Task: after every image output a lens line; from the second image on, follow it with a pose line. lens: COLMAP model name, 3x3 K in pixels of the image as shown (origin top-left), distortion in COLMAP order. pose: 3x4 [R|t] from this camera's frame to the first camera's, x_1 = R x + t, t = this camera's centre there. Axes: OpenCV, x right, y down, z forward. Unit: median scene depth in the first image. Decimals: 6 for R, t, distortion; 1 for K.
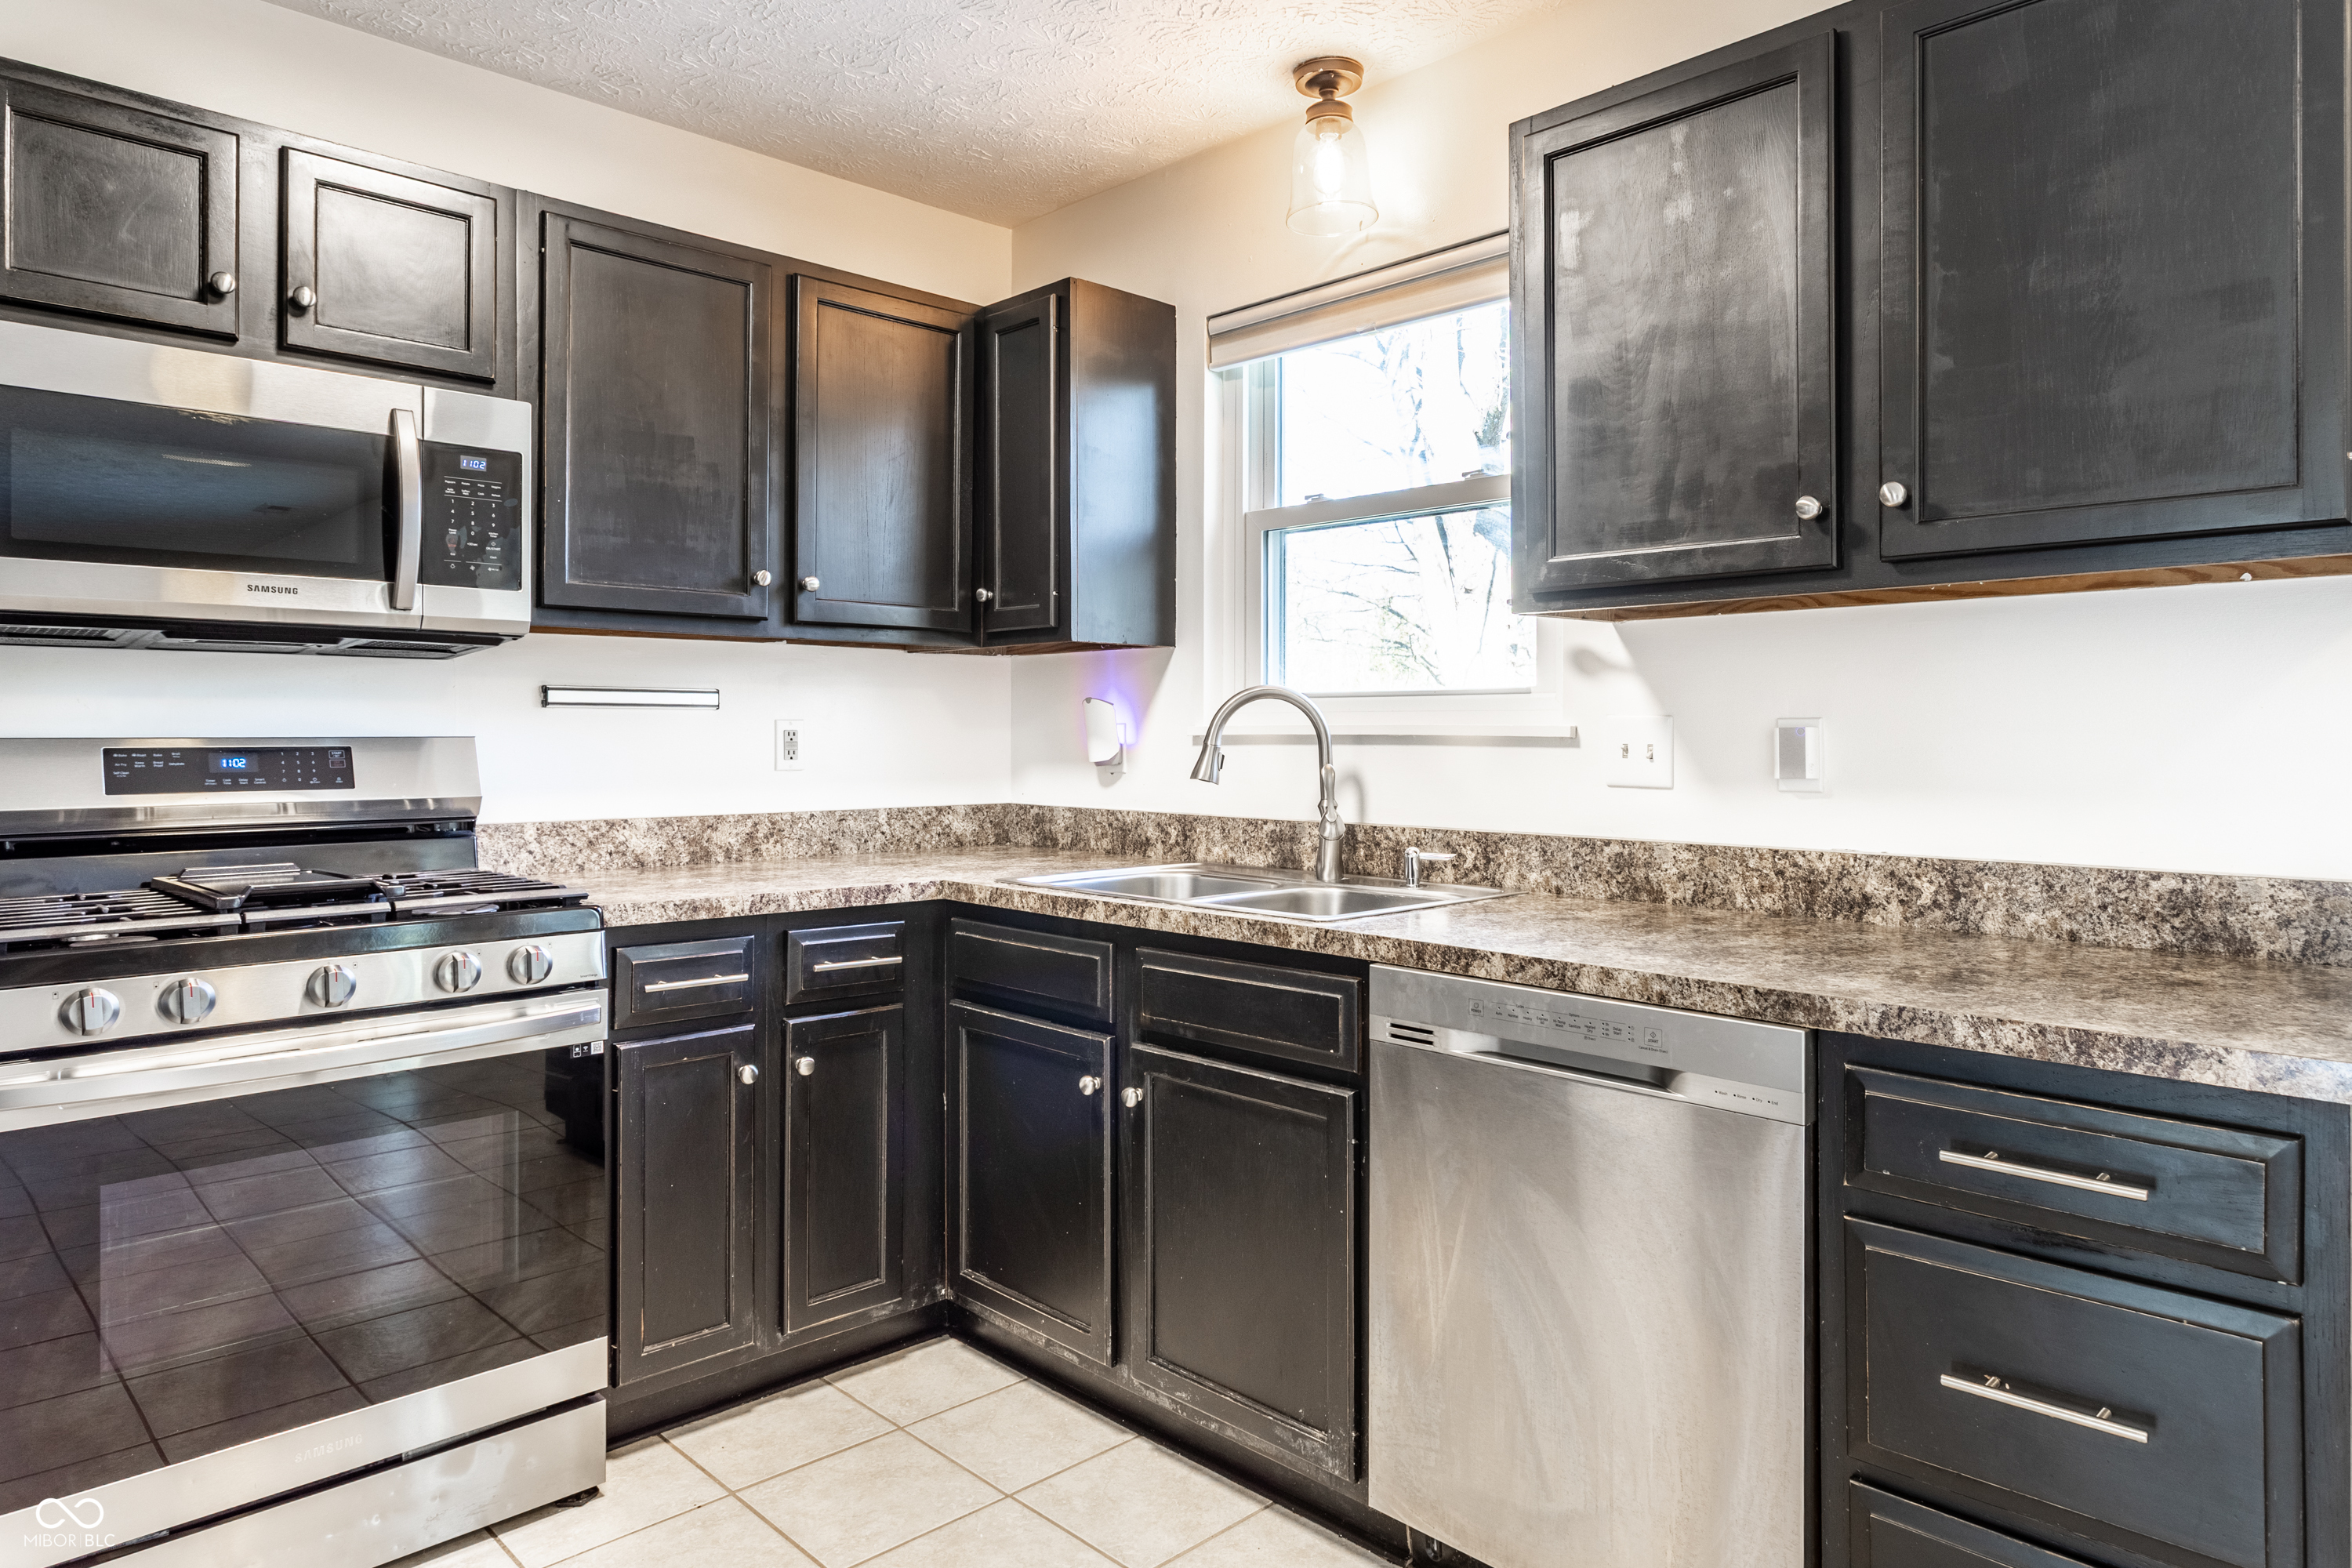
lens RADIAL K [[1433.1, 0, 1187.7], [0, 1433.1, 732.0], [0, 0, 1]] dist [0.002275, 0.000179]
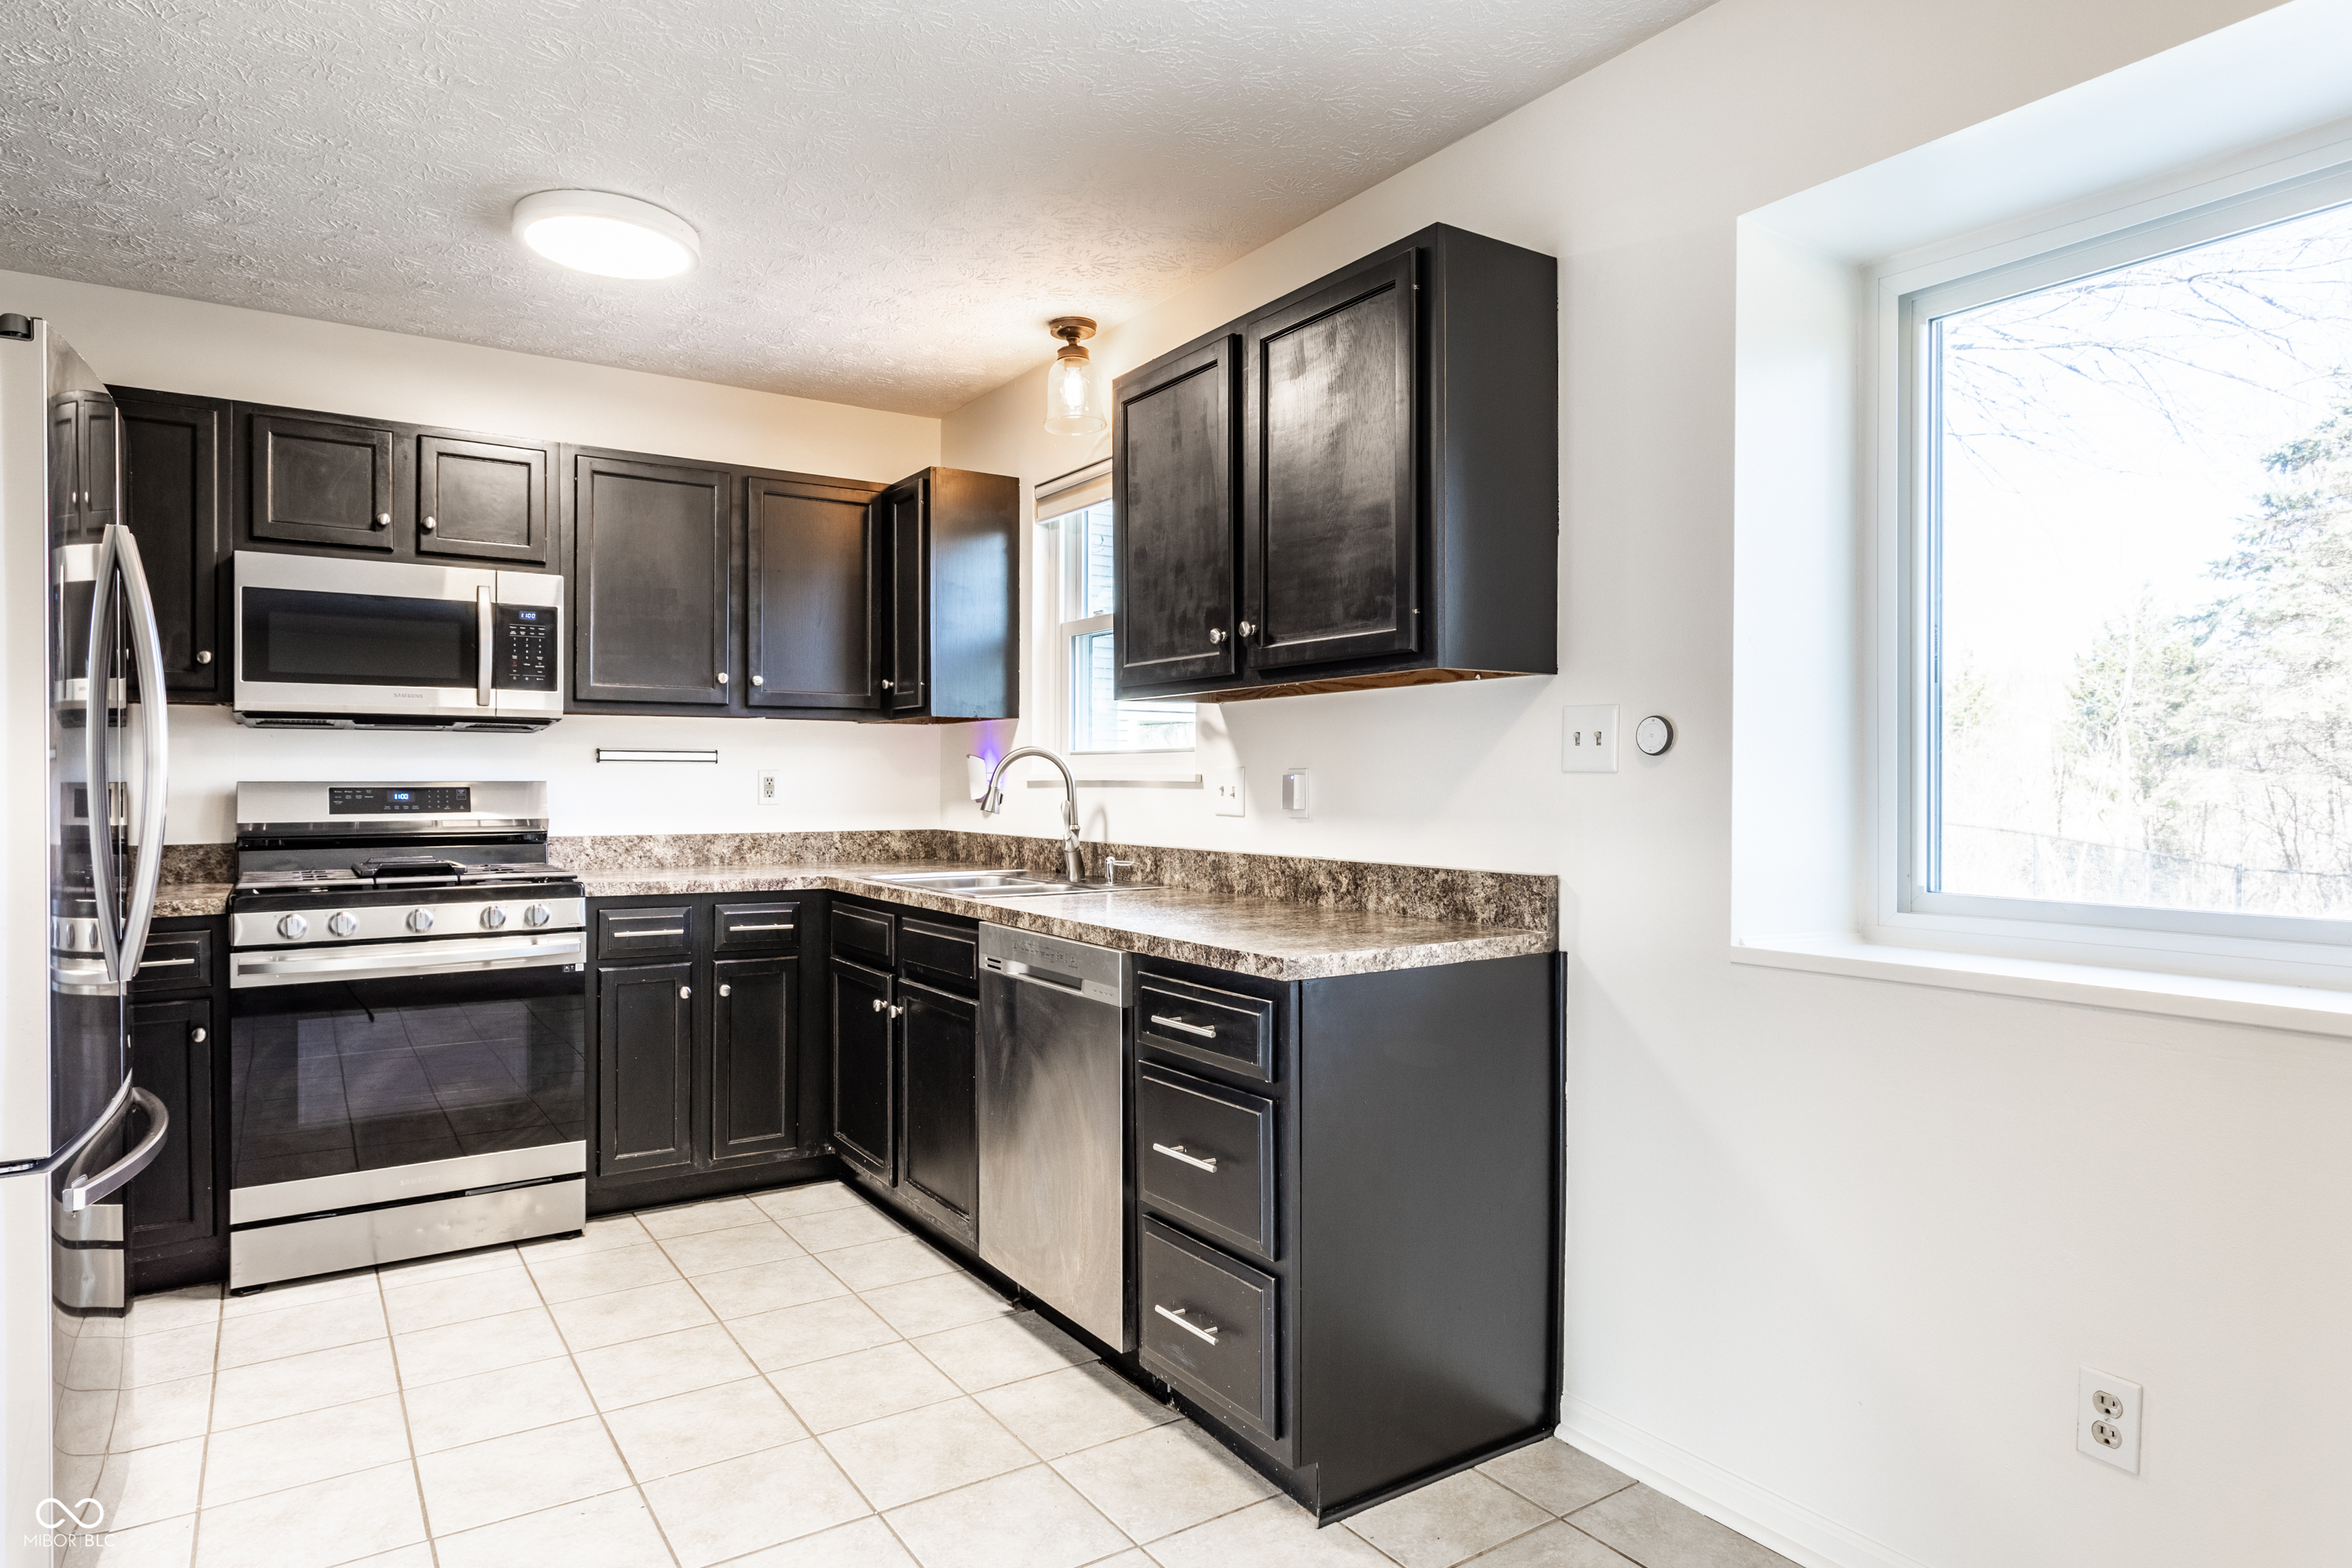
lens RADIAL K [[1333.6, 0, 1132.4], [0, 1333.6, 784.1], [0, 0, 1]] dist [0.001774, 0.000726]
pose [[0.978572, 0.000828, -0.205902, 0.483947], [-0.000230, 0.999996, 0.002929, 0.002022], [0.205903, -0.002819, 0.978568, -0.348099]]
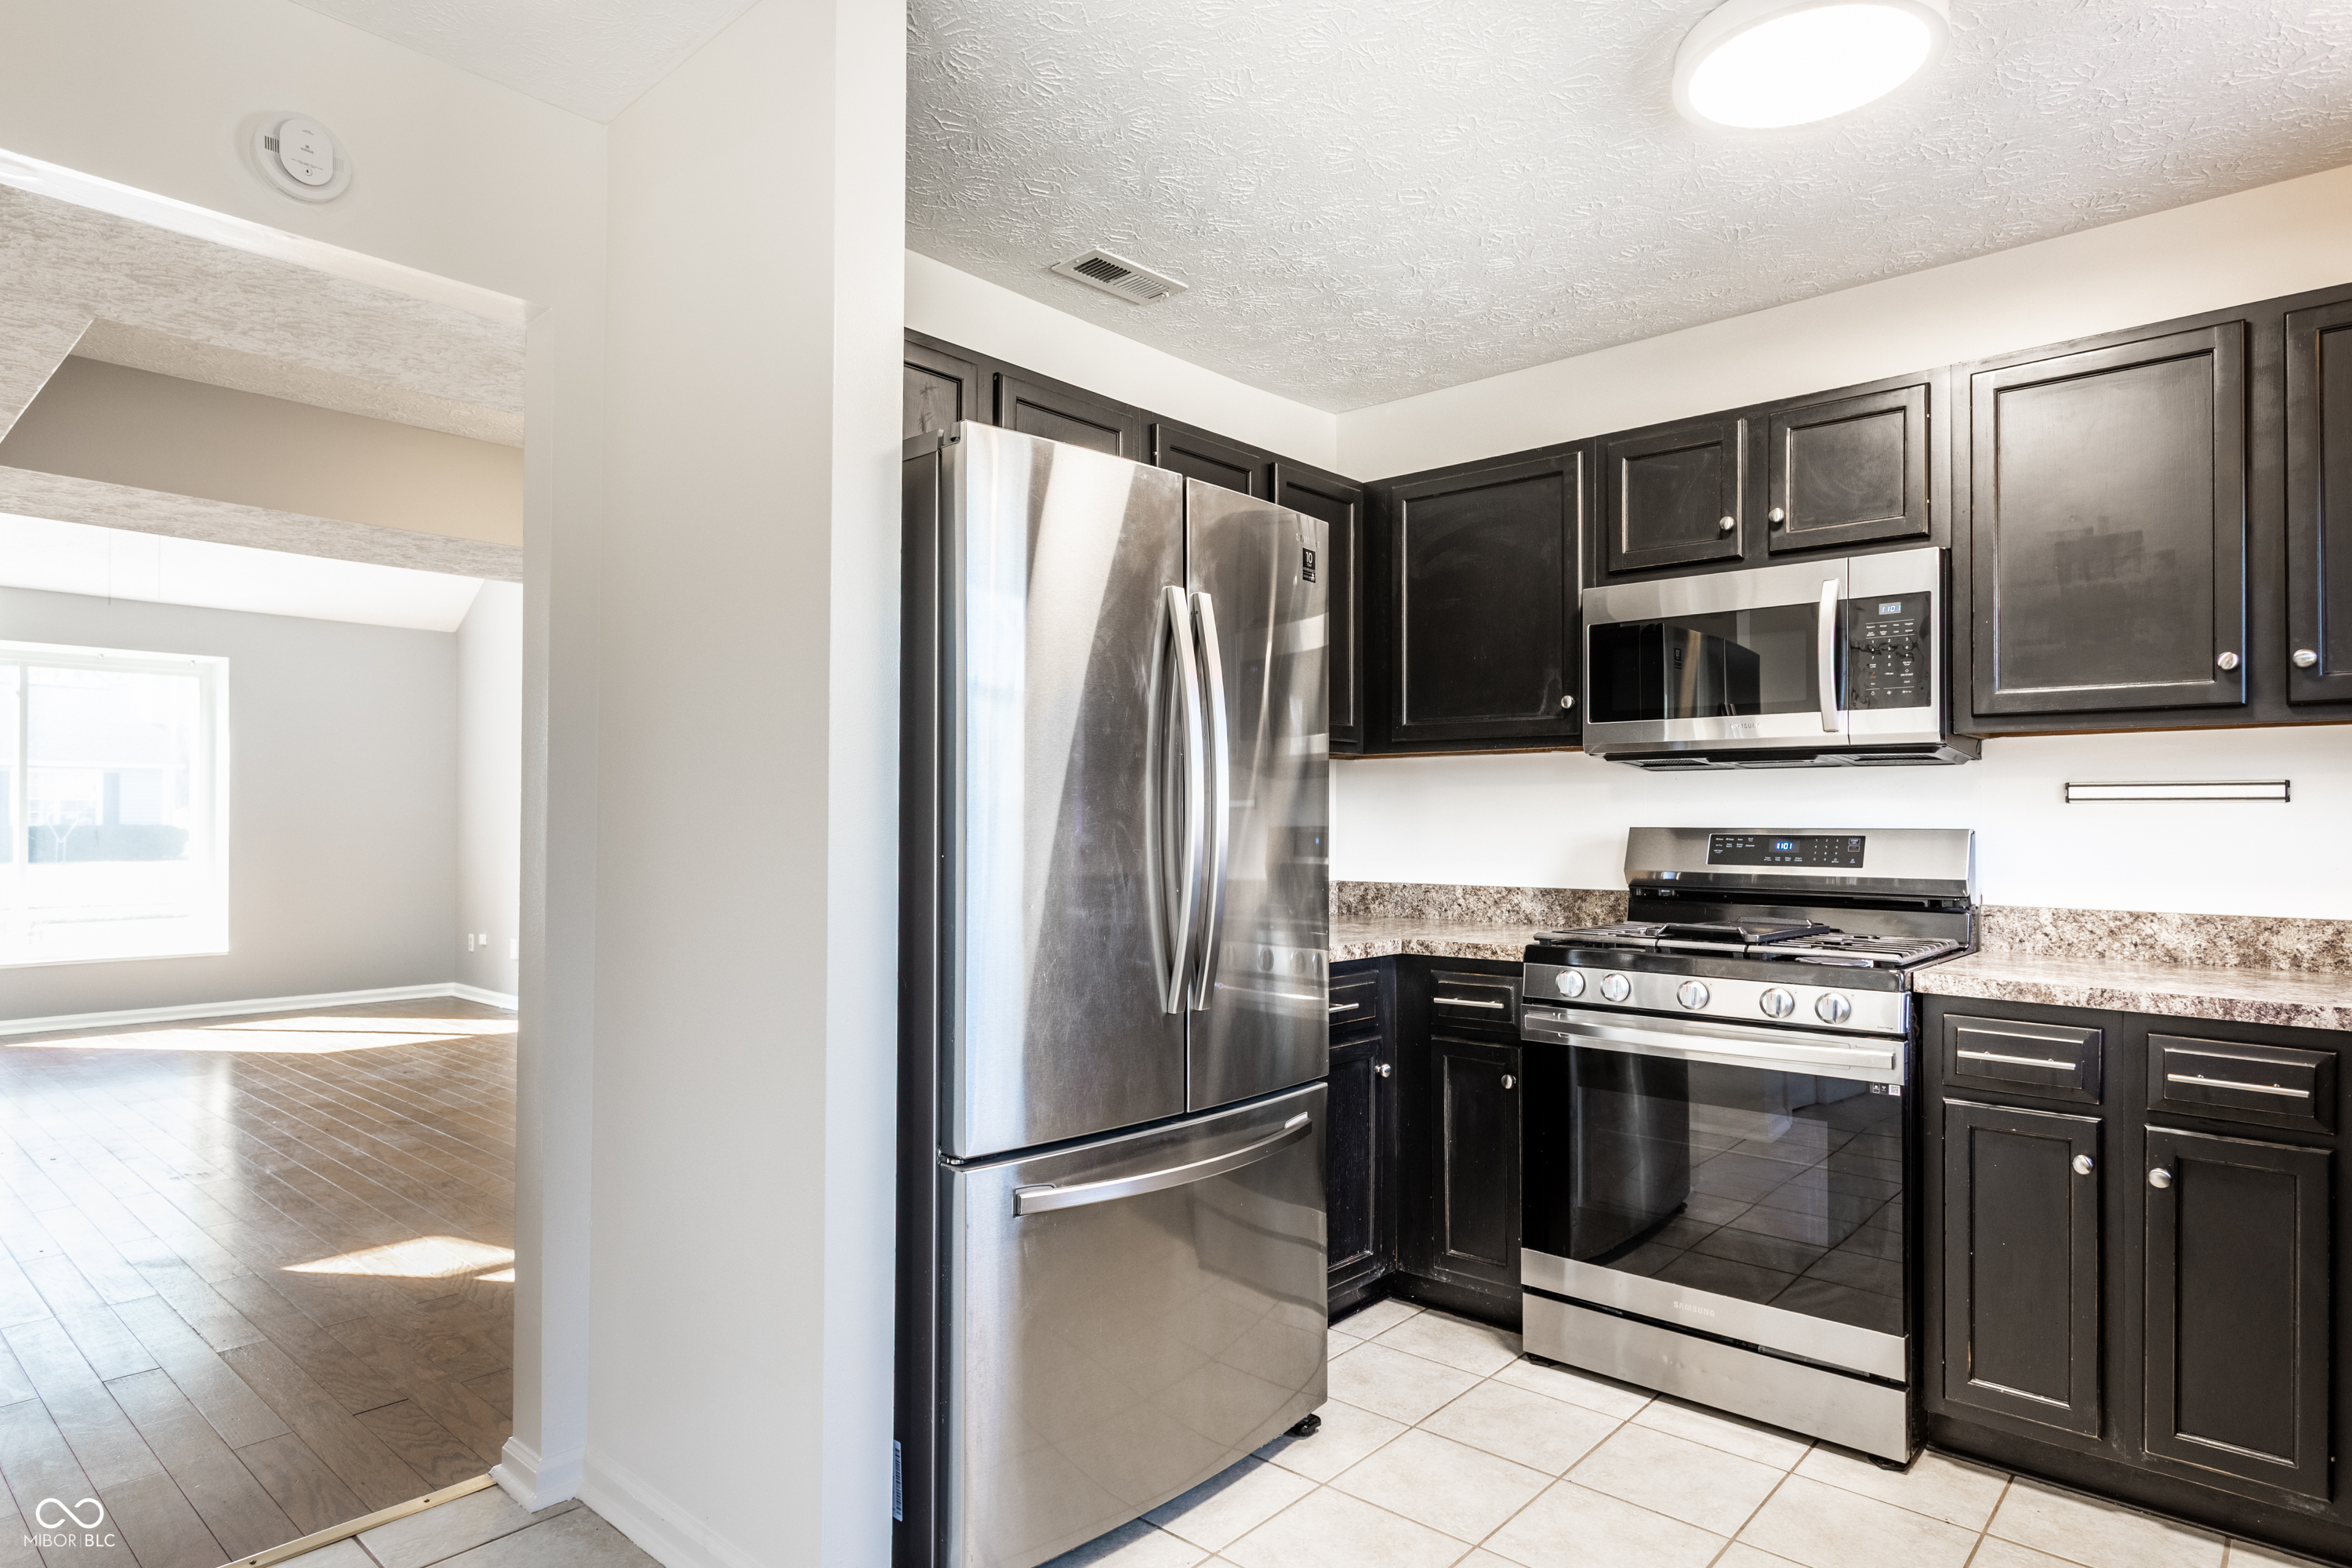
lens RADIAL K [[1306.9, 0, 1171.3], [0, 1306.9, 804.1], [0, 0, 1]] dist [0.002239, 0.000272]
pose [[0.068122, -0.013226, -0.997589, 0.569808], [-0.004864, 0.999896, -0.013589, 0.000488], [0.997665, 0.005778, 0.068051, 0.293812]]
